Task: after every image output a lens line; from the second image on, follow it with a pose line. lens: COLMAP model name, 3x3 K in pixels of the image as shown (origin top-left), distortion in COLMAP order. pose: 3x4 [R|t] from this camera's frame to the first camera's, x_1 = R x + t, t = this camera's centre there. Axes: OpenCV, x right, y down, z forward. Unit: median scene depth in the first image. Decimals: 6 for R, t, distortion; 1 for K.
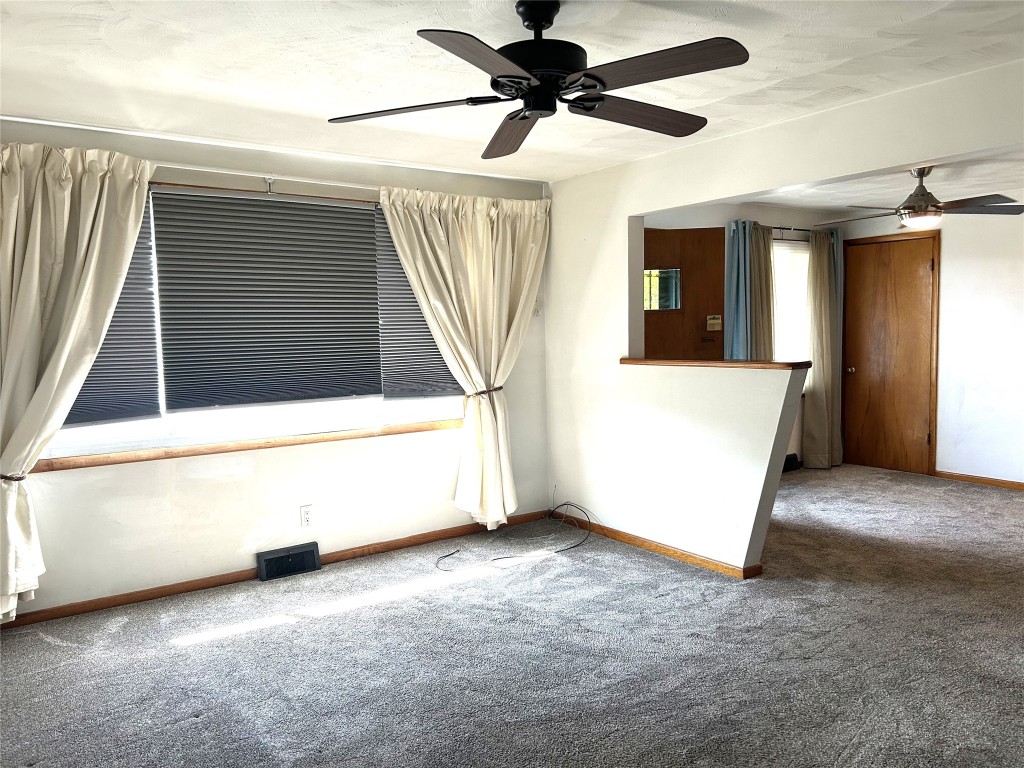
lens RADIAL K [[771.6, 0, 512.0], [0, 771.6, 384.0], [0, 0, 1]] dist [0.000340, -0.001230]
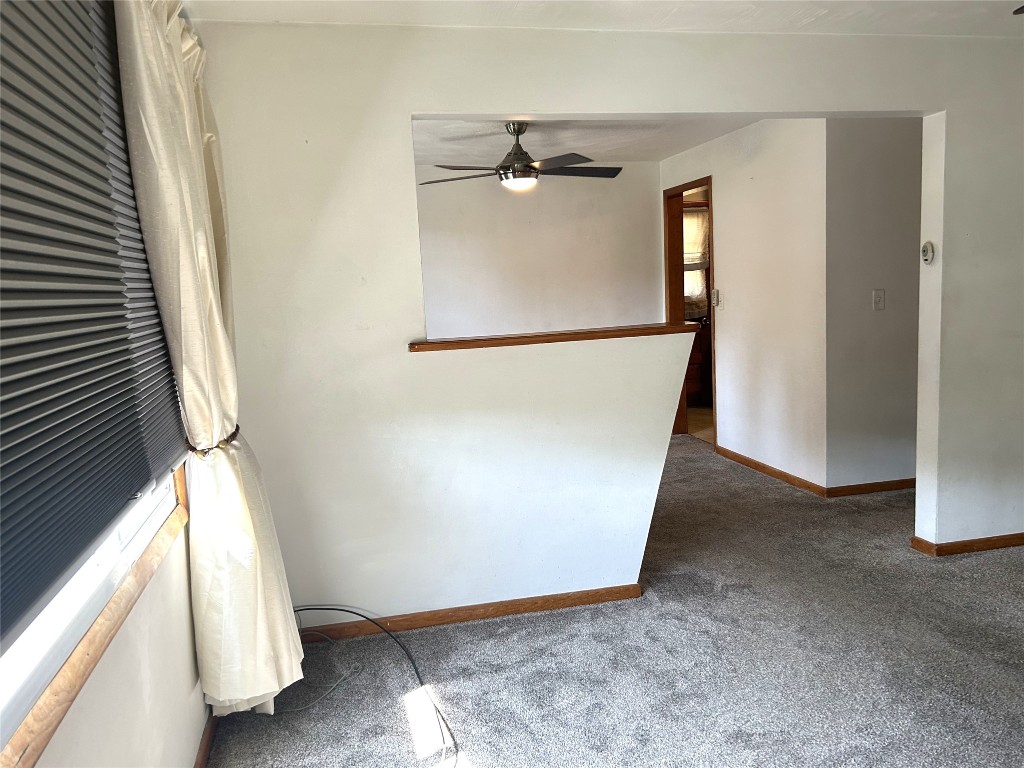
lens RADIAL K [[789.1, 0, 512.0], [0, 789.1, 384.0], [0, 0, 1]] dist [0.000097, -0.004115]
pose [[0.377275, -0.106475, 0.919960, -0.447333], [0.108403, 0.991617, 0.070312, -0.038106], [-0.919735, 0.073199, 0.385654, 0.718451]]
